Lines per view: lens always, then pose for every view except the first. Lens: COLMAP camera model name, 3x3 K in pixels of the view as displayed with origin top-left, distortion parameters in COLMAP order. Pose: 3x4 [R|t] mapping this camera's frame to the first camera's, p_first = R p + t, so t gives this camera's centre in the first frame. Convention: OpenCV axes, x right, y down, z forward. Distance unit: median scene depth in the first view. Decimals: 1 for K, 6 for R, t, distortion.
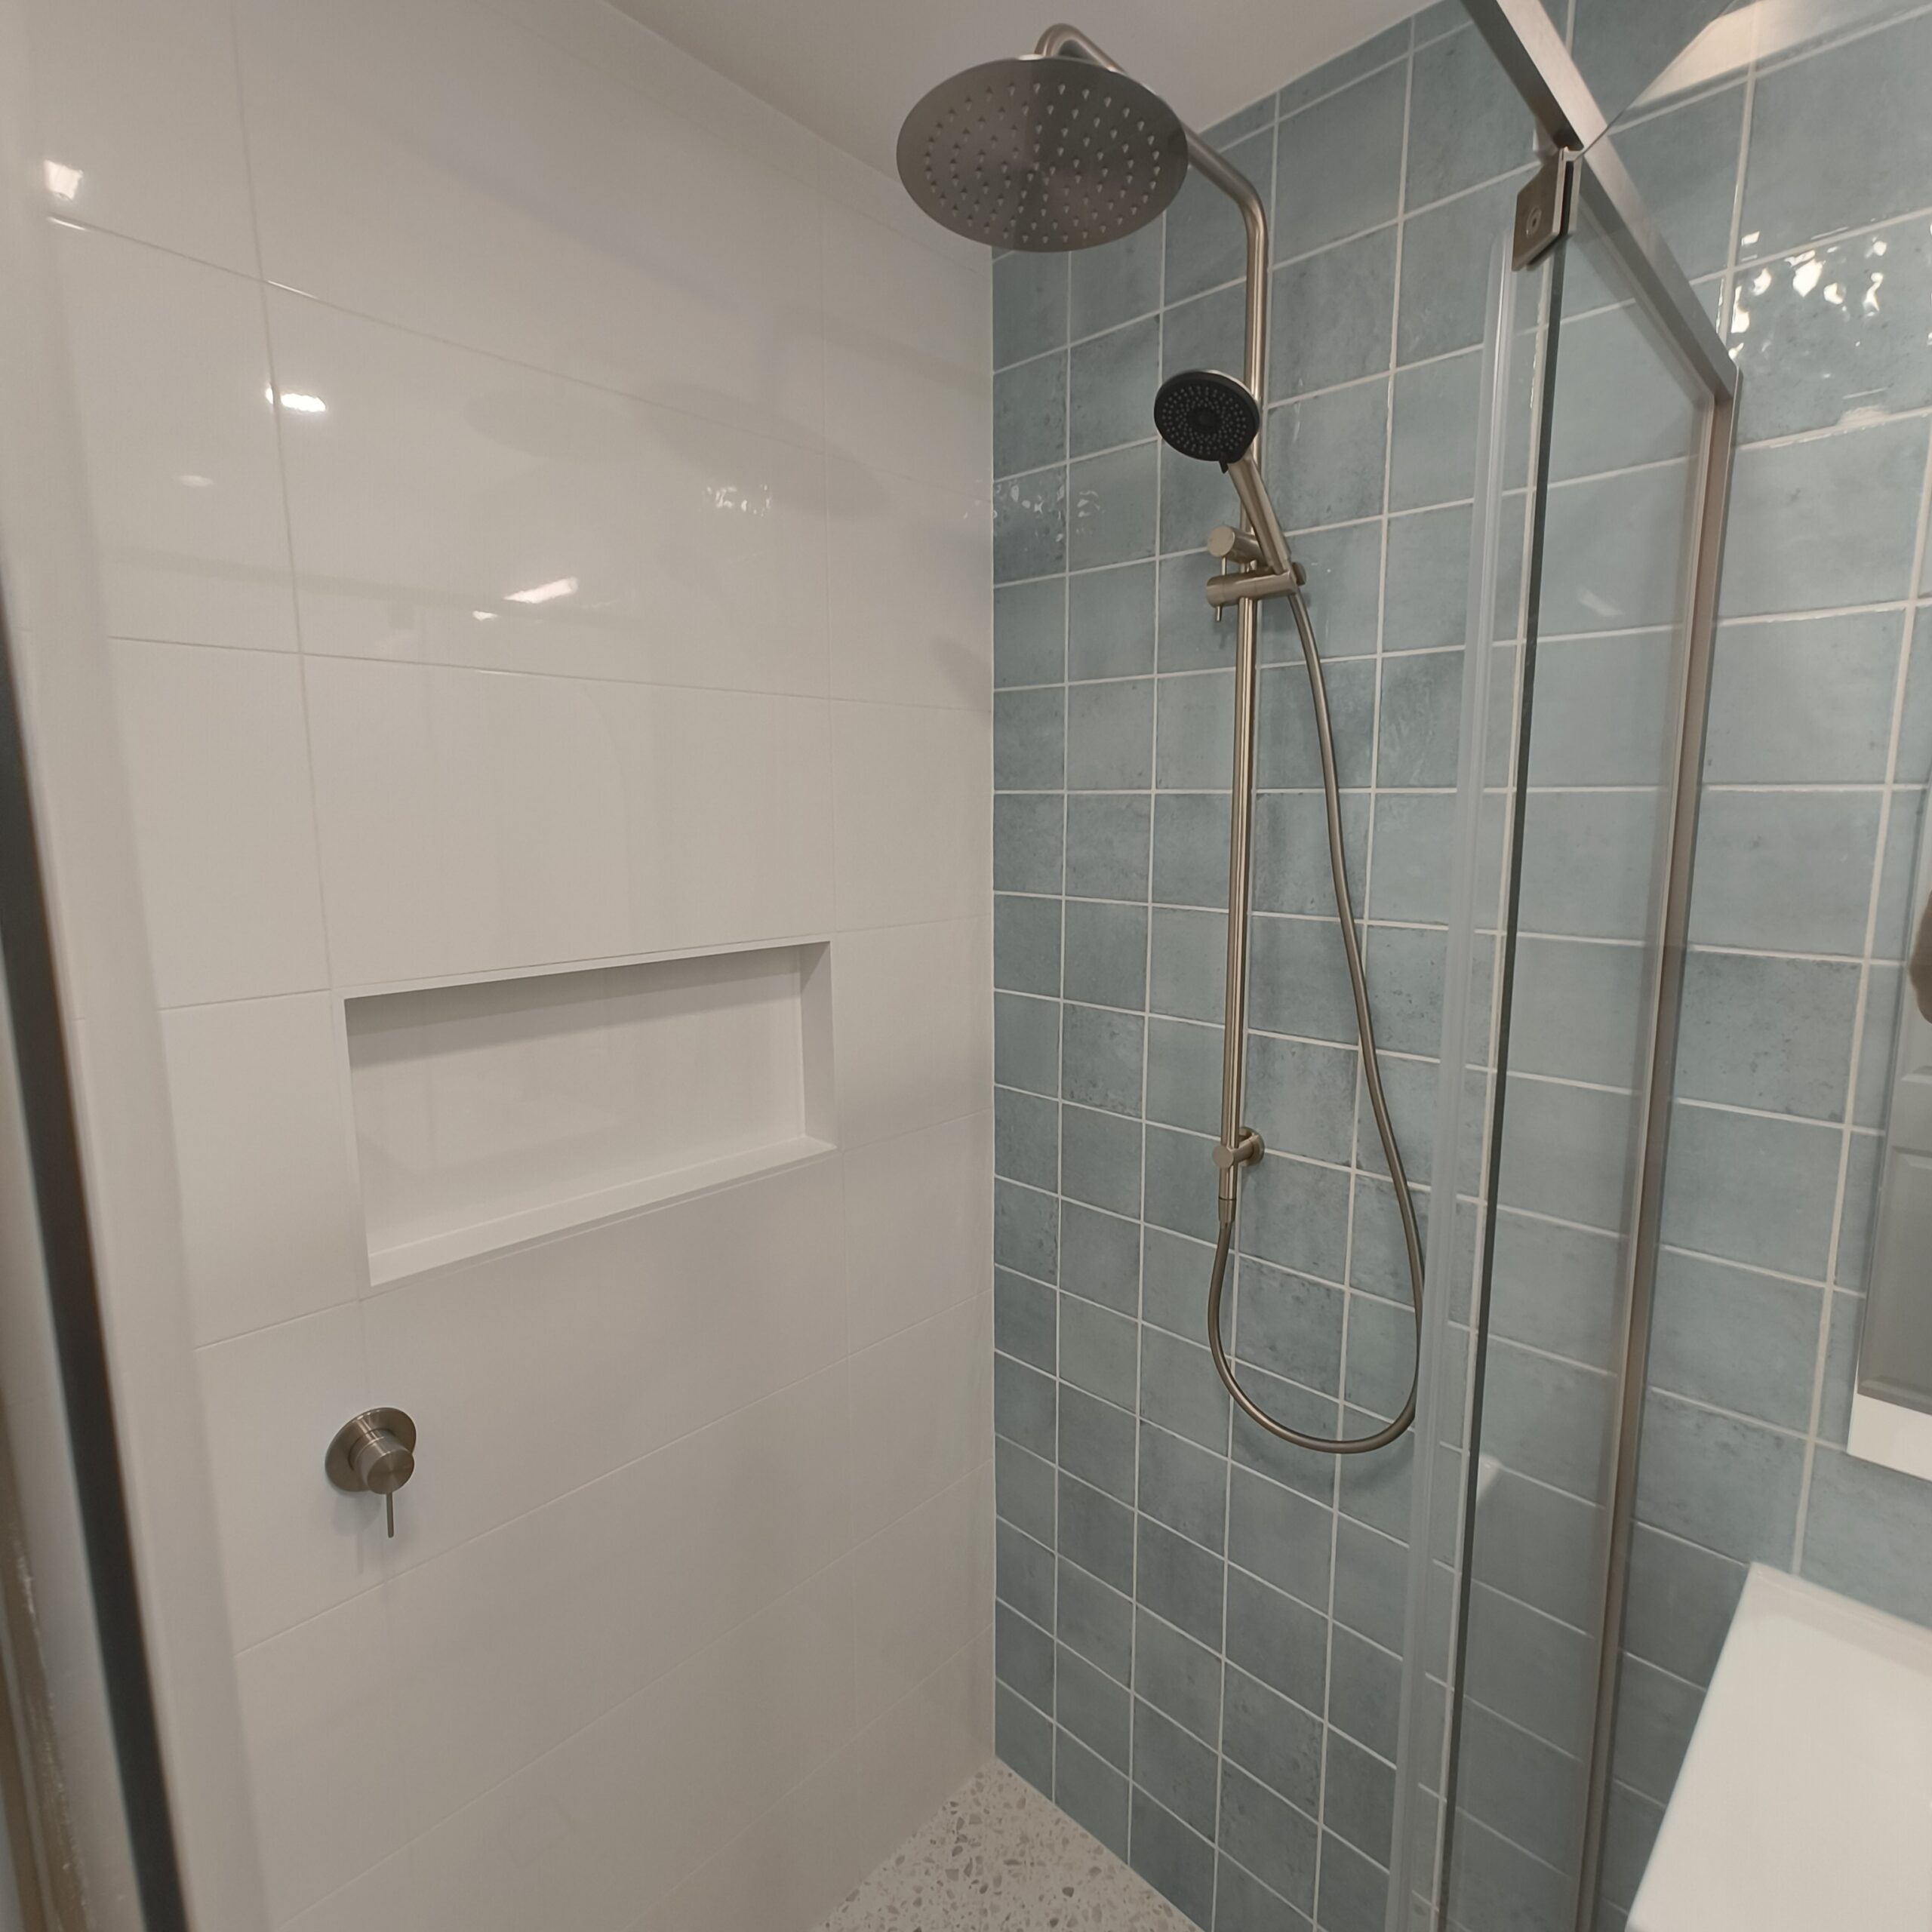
lens RADIAL K [[1055.2, 0, 968.4], [0, 1055.2, 946.4], [0, 0, 1]] dist [-0.006777, 0.006593]
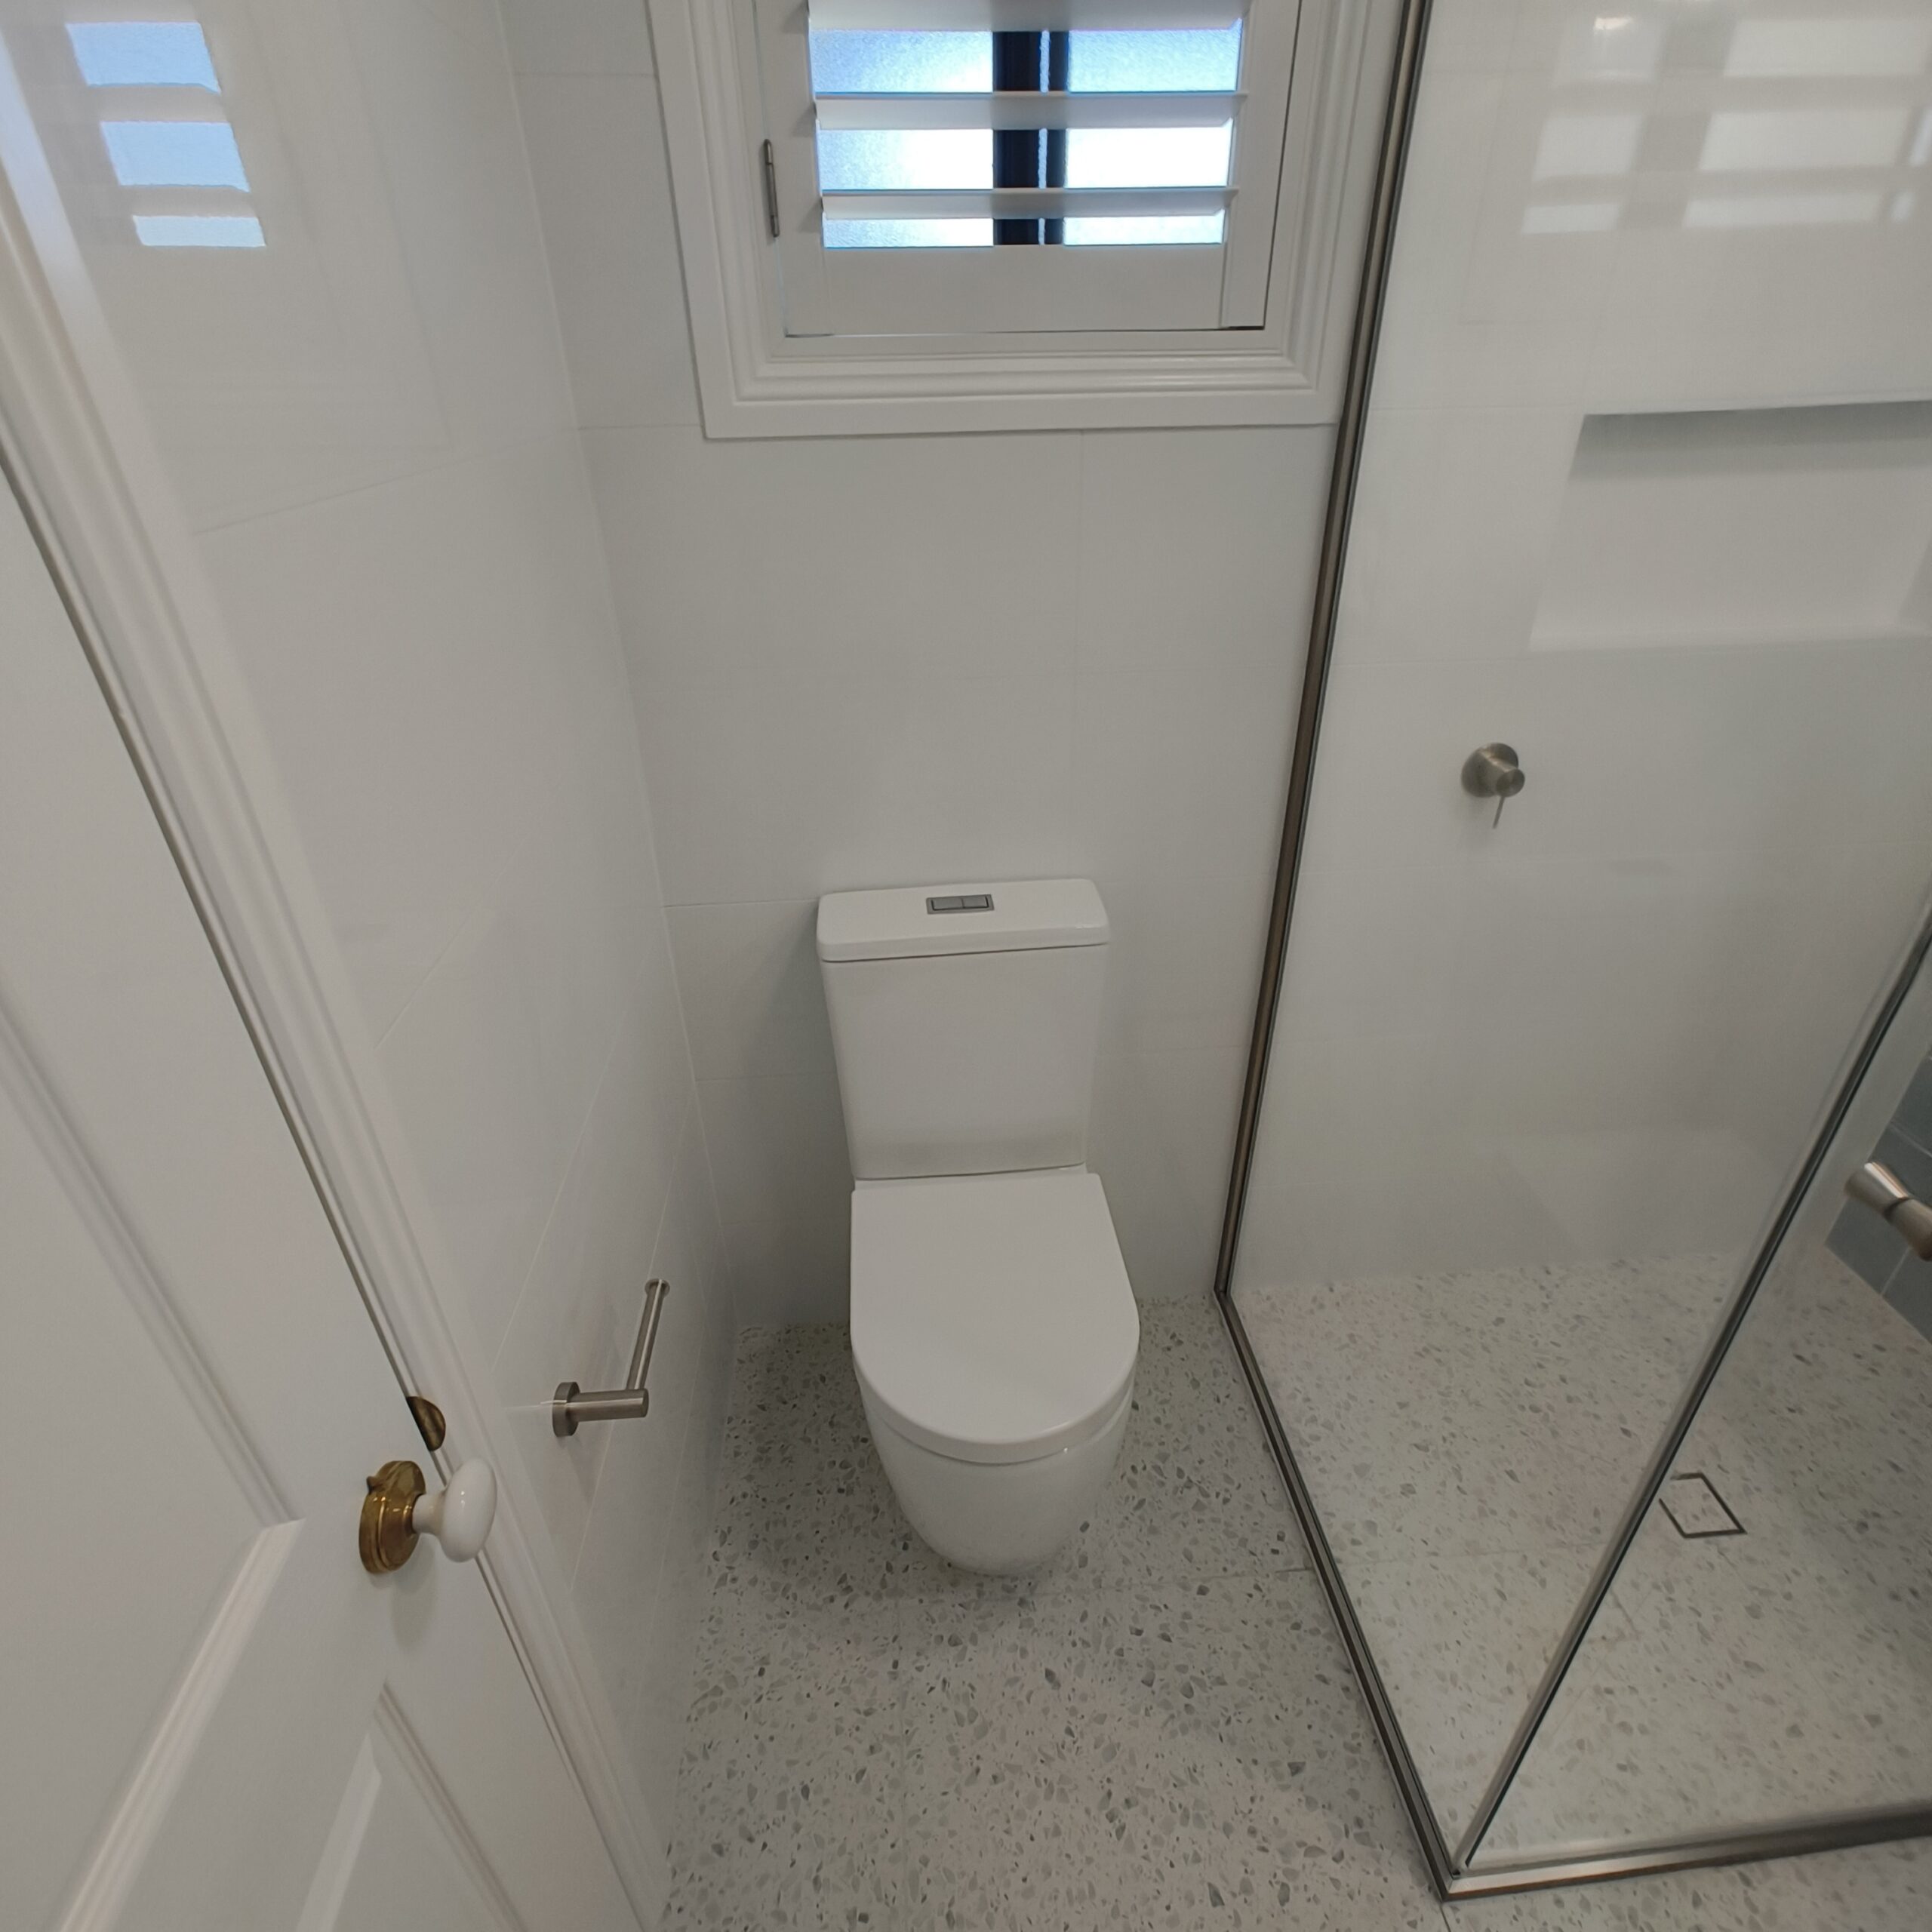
lens RADIAL K [[1055.2, 0, 965.7], [0, 1055.2, 956.8], [0, 0, 1]] dist [-0.006777, 0.006593]
pose [[0.751862, 0.320820, -0.576001, -0.165307], [-0.073403, 0.908929, 0.410440, 0.141342], [0.655221, -0.266314, 0.706938, -0.451239]]
